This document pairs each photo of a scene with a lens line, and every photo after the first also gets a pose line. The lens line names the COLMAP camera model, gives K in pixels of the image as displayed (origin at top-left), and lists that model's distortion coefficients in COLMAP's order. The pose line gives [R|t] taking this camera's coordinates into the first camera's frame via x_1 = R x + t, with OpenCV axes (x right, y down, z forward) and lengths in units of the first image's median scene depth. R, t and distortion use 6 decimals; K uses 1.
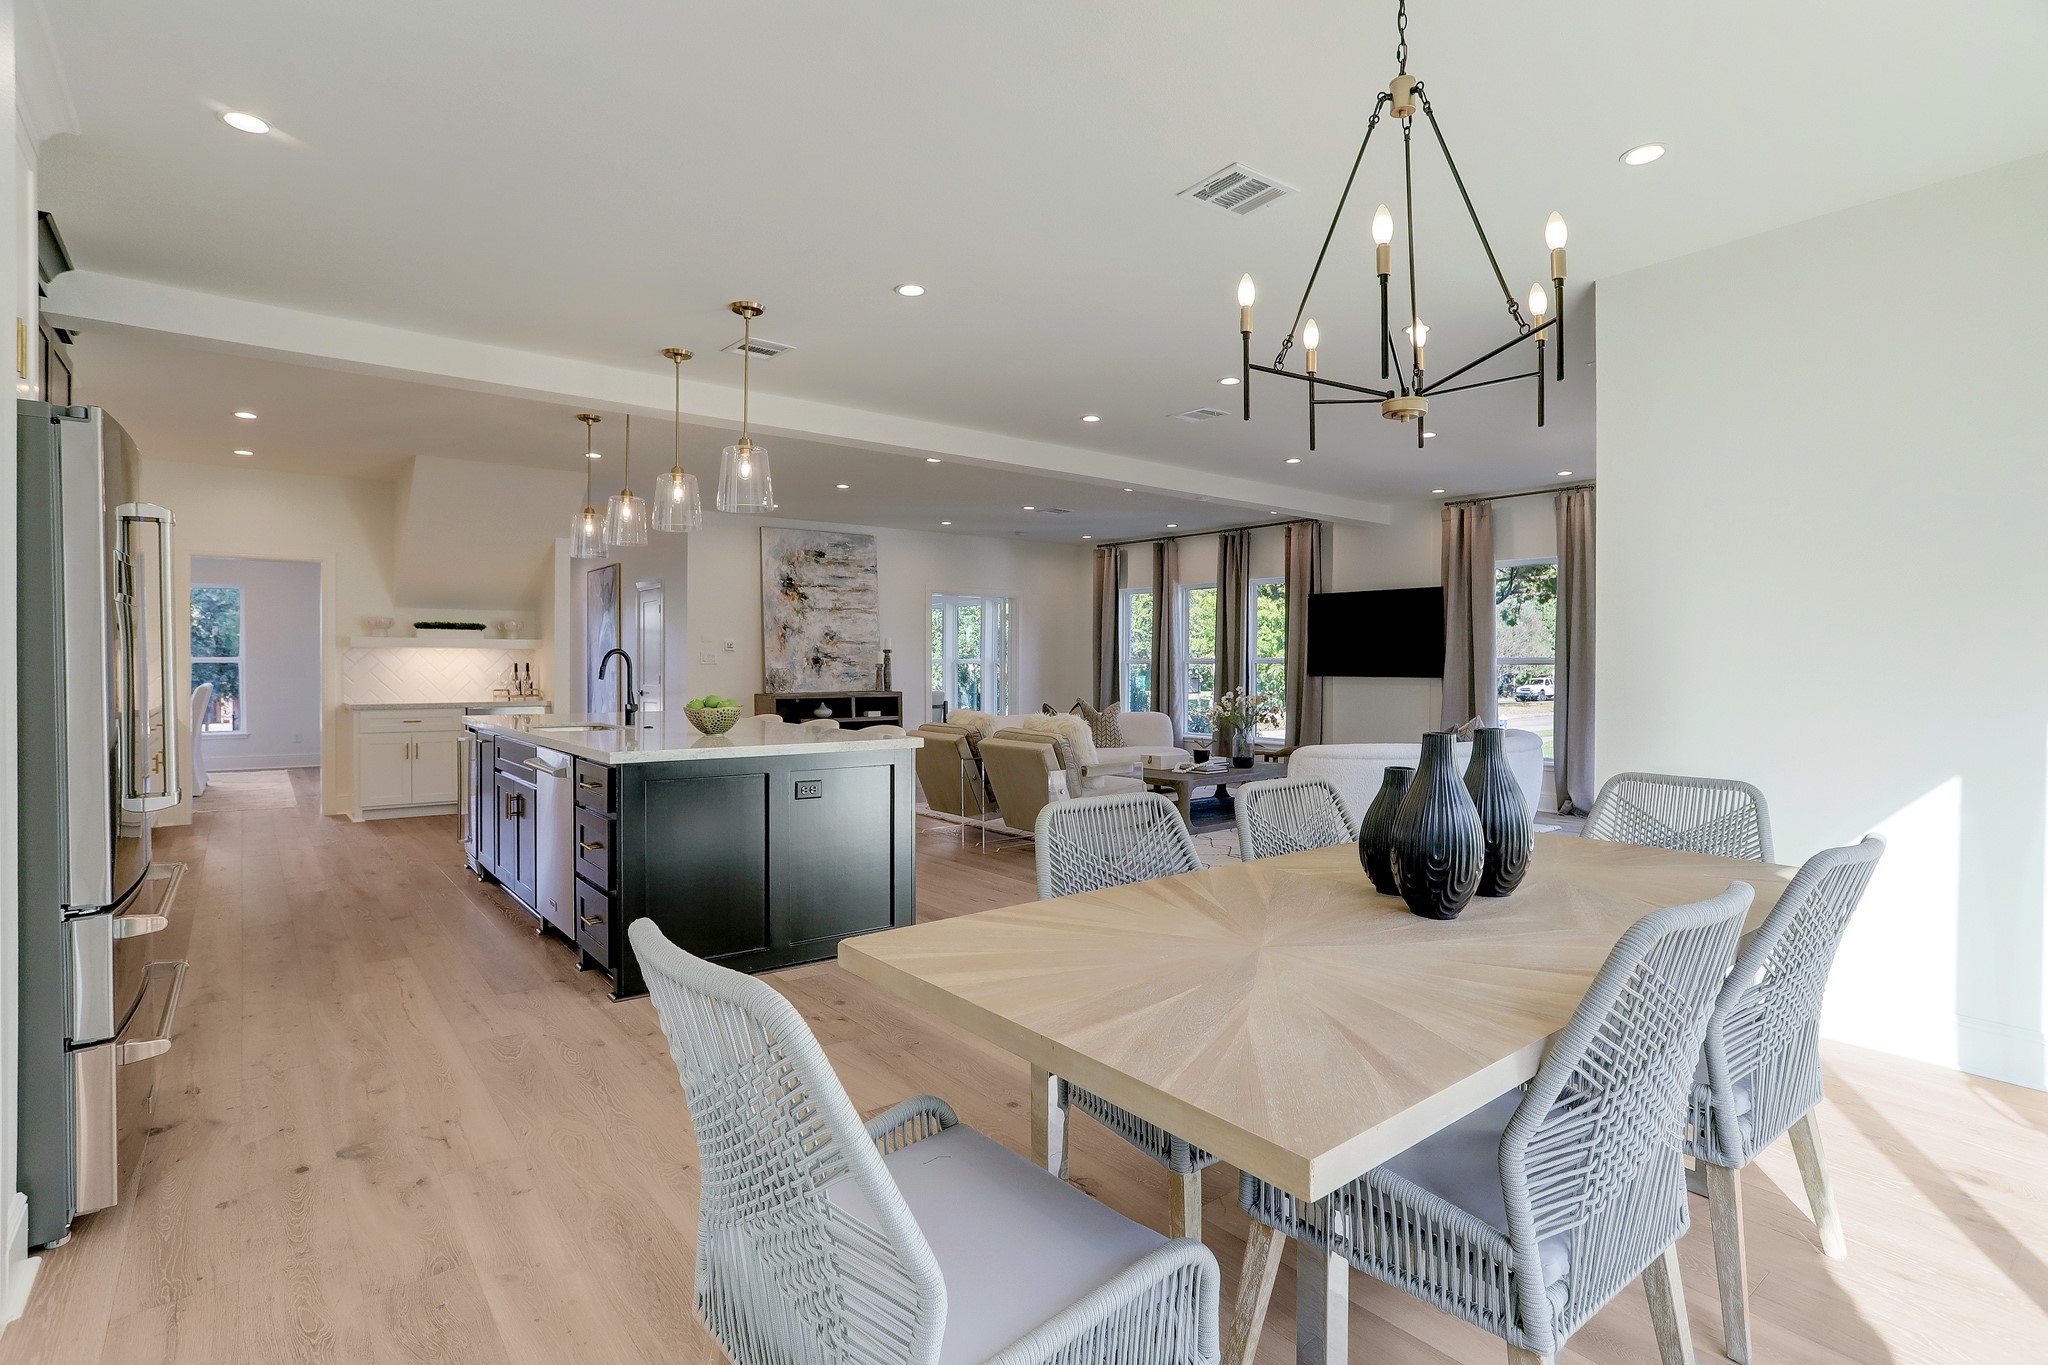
lens RADIAL K [[1012.7, 0, 1010.6], [0, 1012.7, 681.8], [0, 0, 1]] dist [-0.000215, 0.000391]
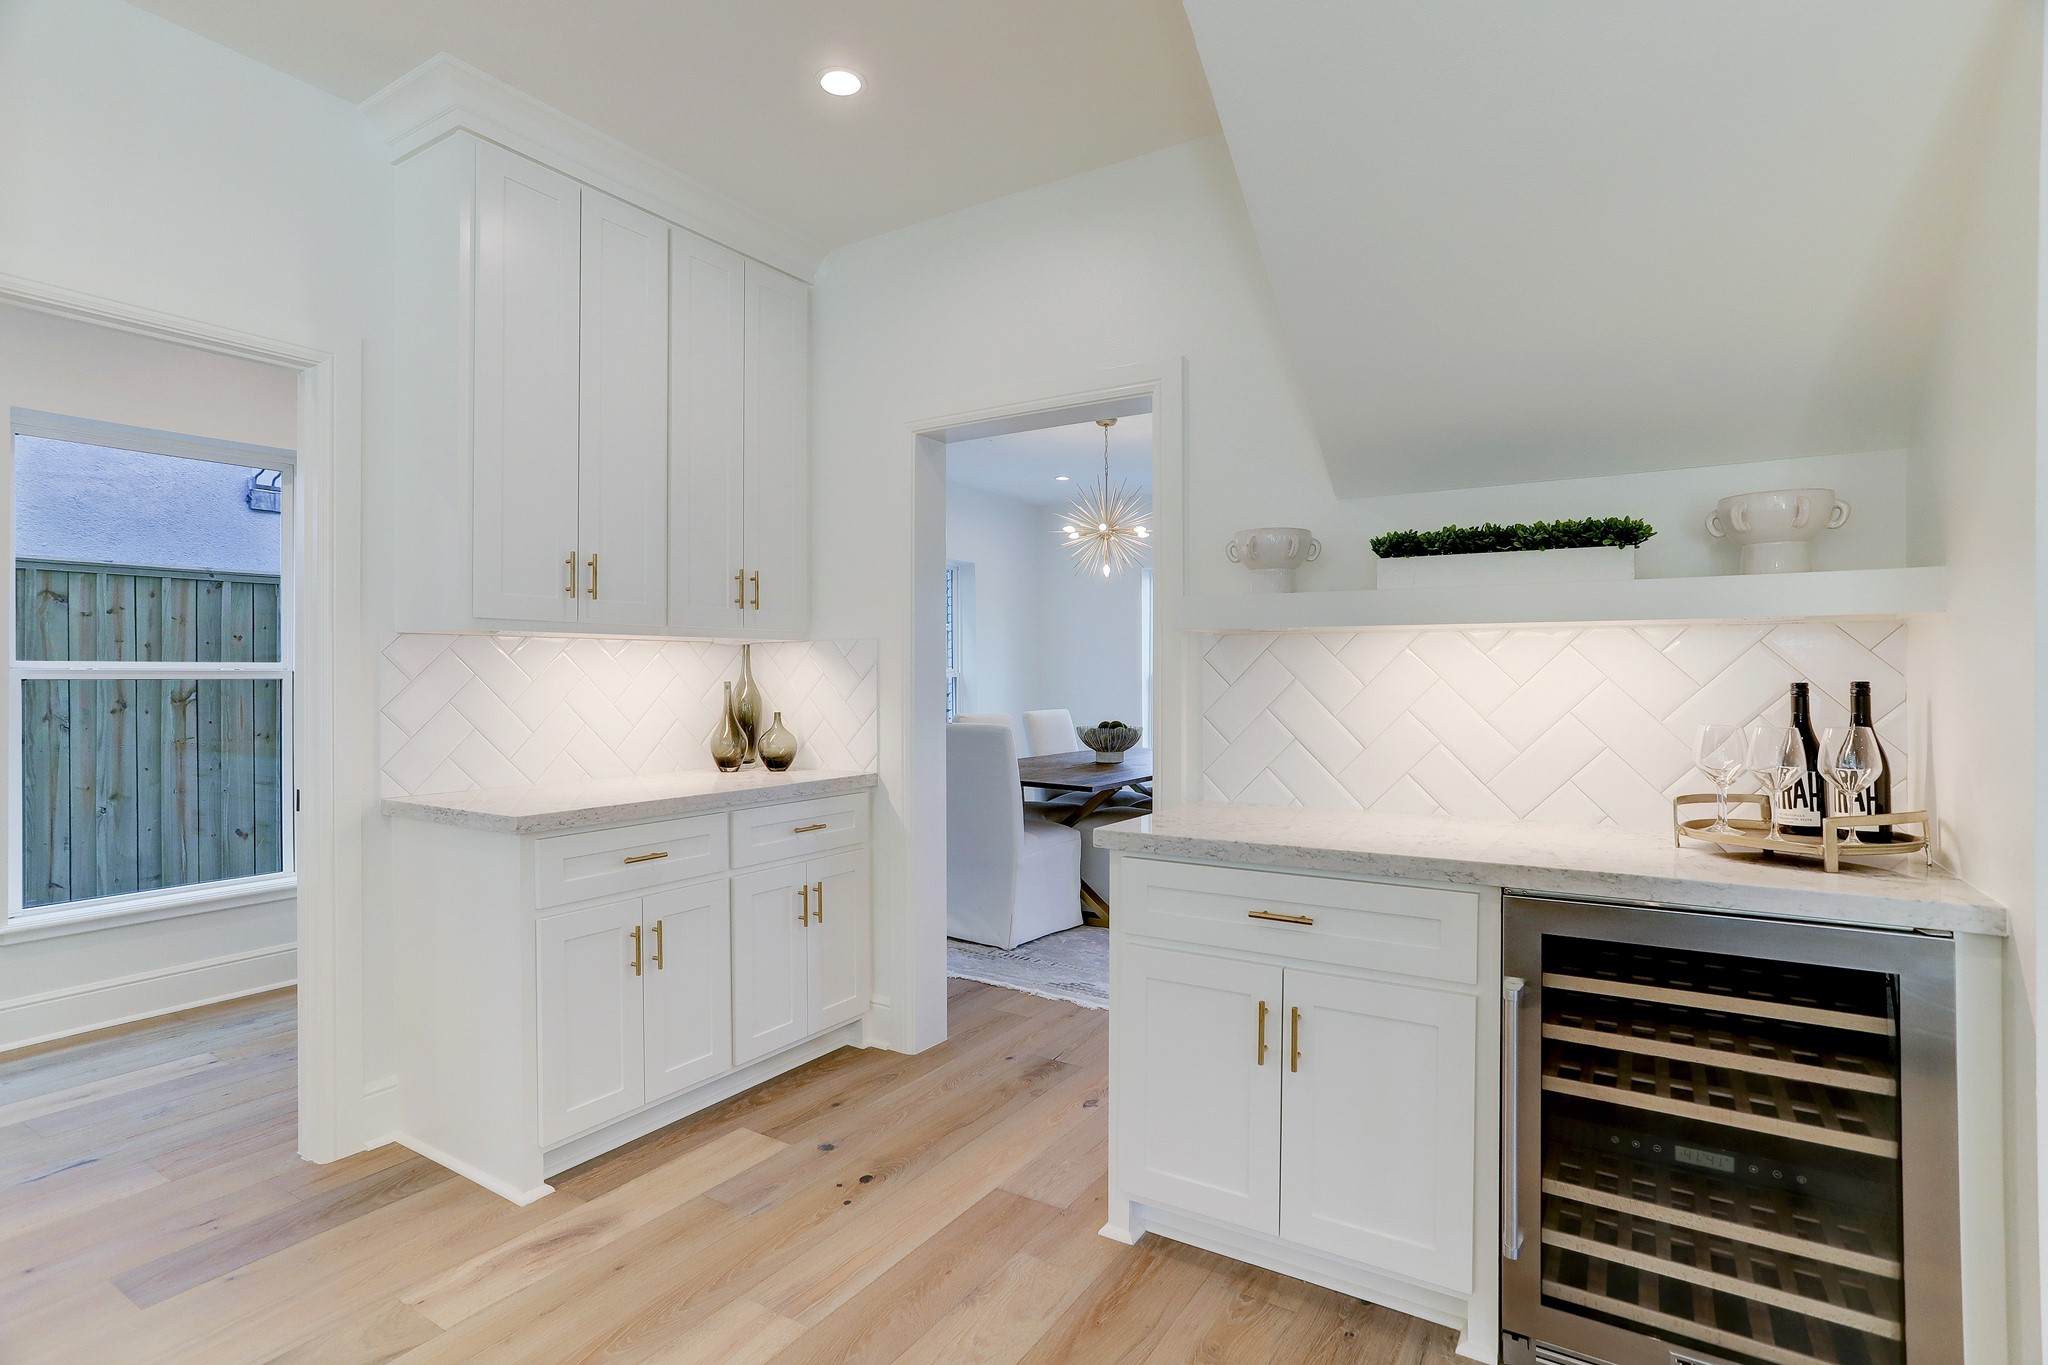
lens RADIAL K [[998.6, 0, 986.7], [0, 998.6, 686.9], [0, 0, 1]] dist [0.000721, 0.000398]
pose [[0.302507, 0.006669, -0.953124, -0.355864], [-0.018115, 0.999835, 0.001246, -0.015695], [0.952975, 0.016889, 0.302577, 0.812756]]
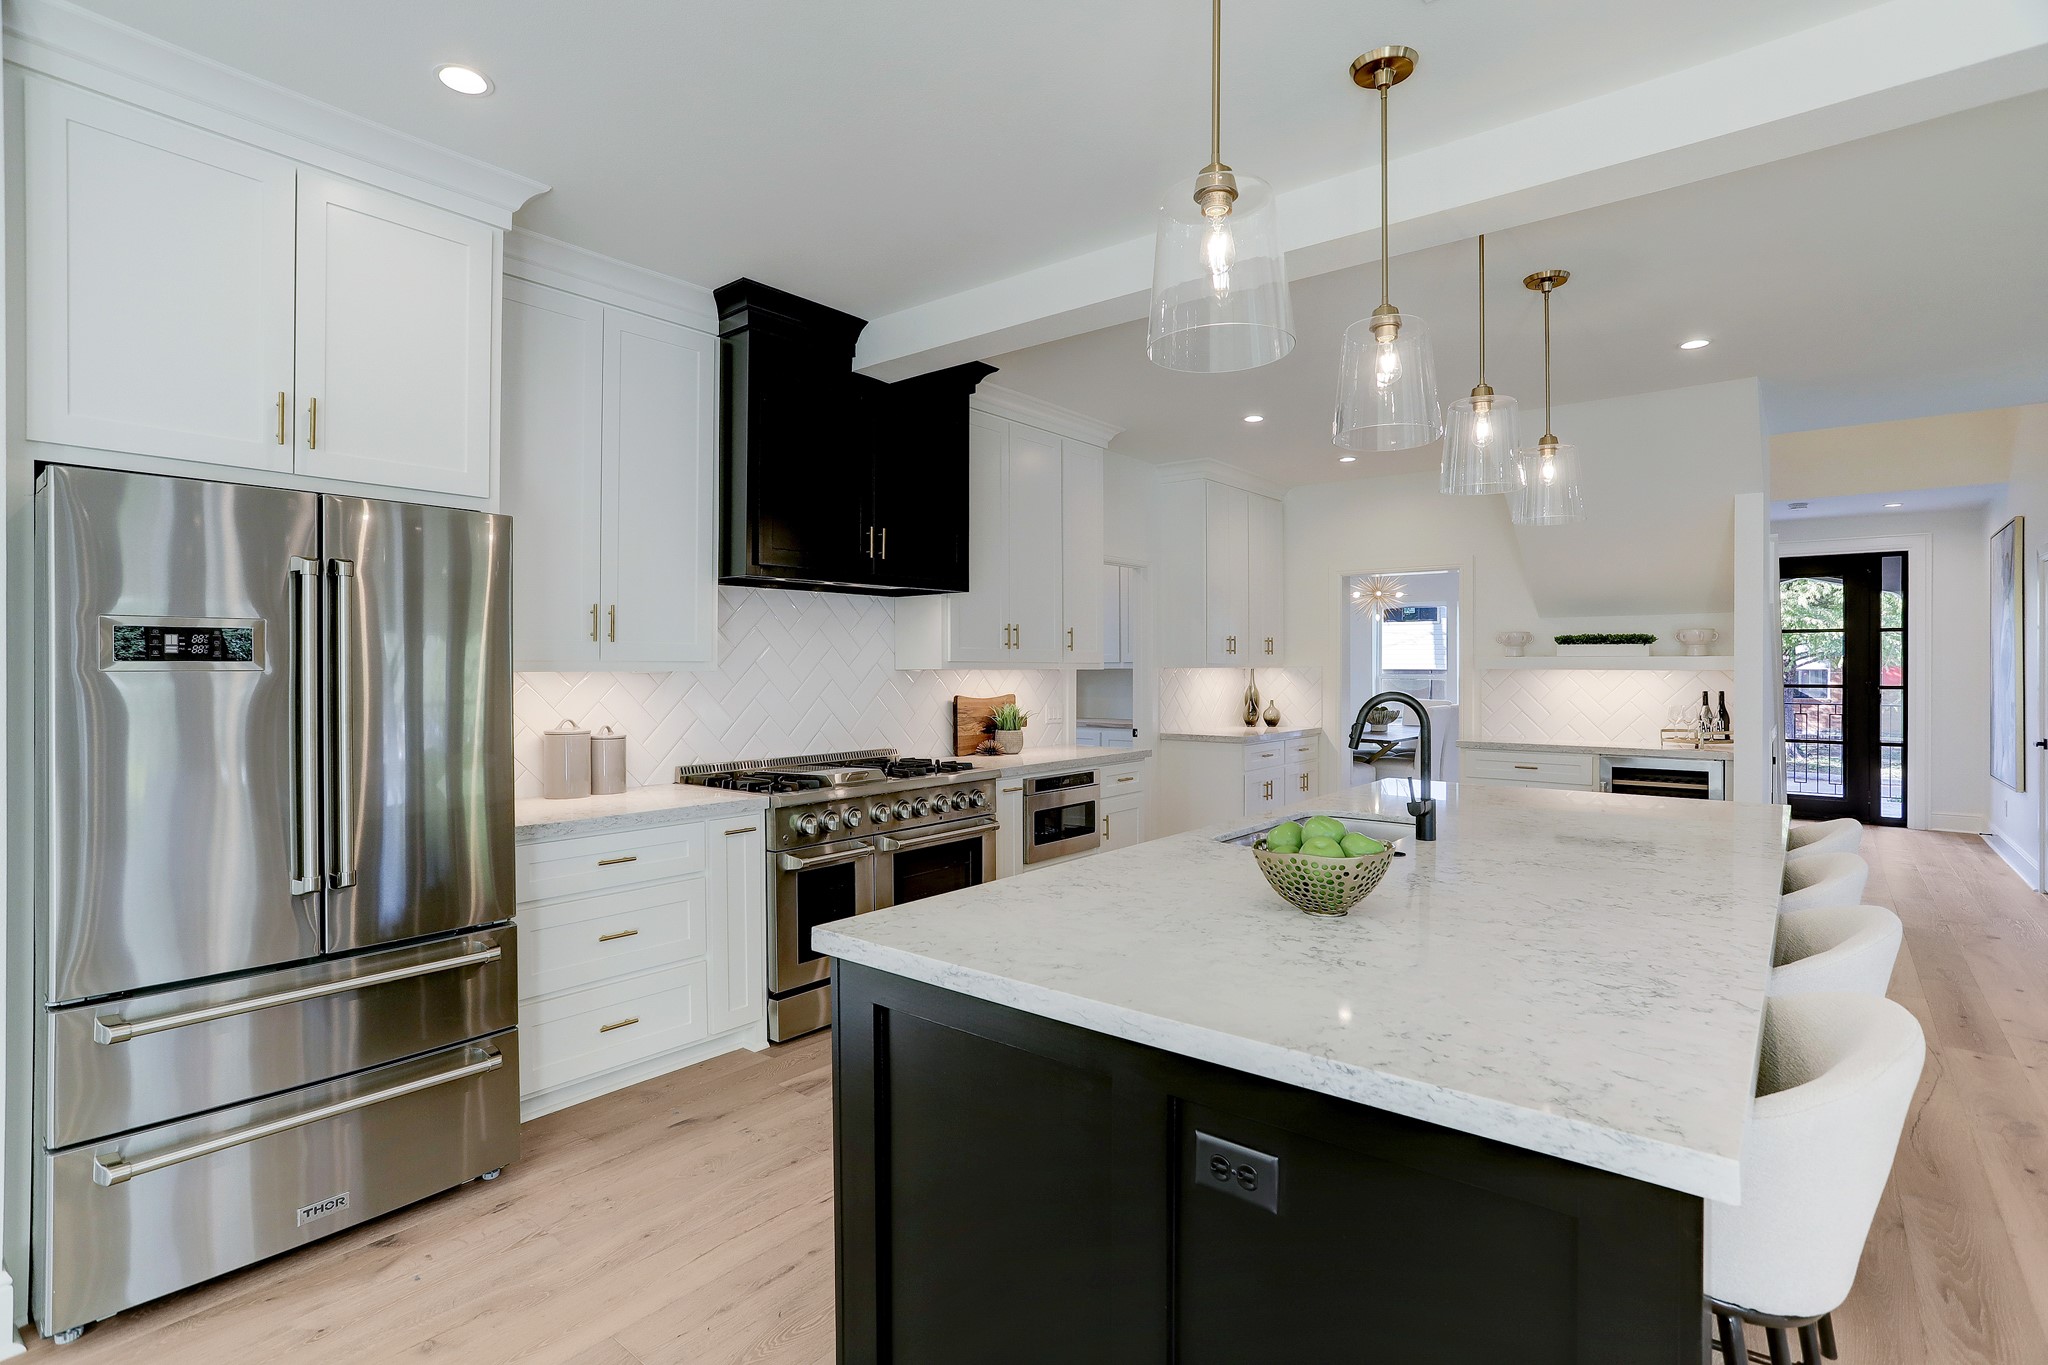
lens RADIAL K [[979.4, 0, 1056.5], [0, 979.4, 666.6], [0, 0, 1]] dist [-0.005058, -0.000157]
pose [[0.218294, -0.000614, -0.975883, 0.045917], [-0.018469, 0.999818, -0.004761, -0.025452], [0.975708, 0.019063, 0.218243, 0.473646]]
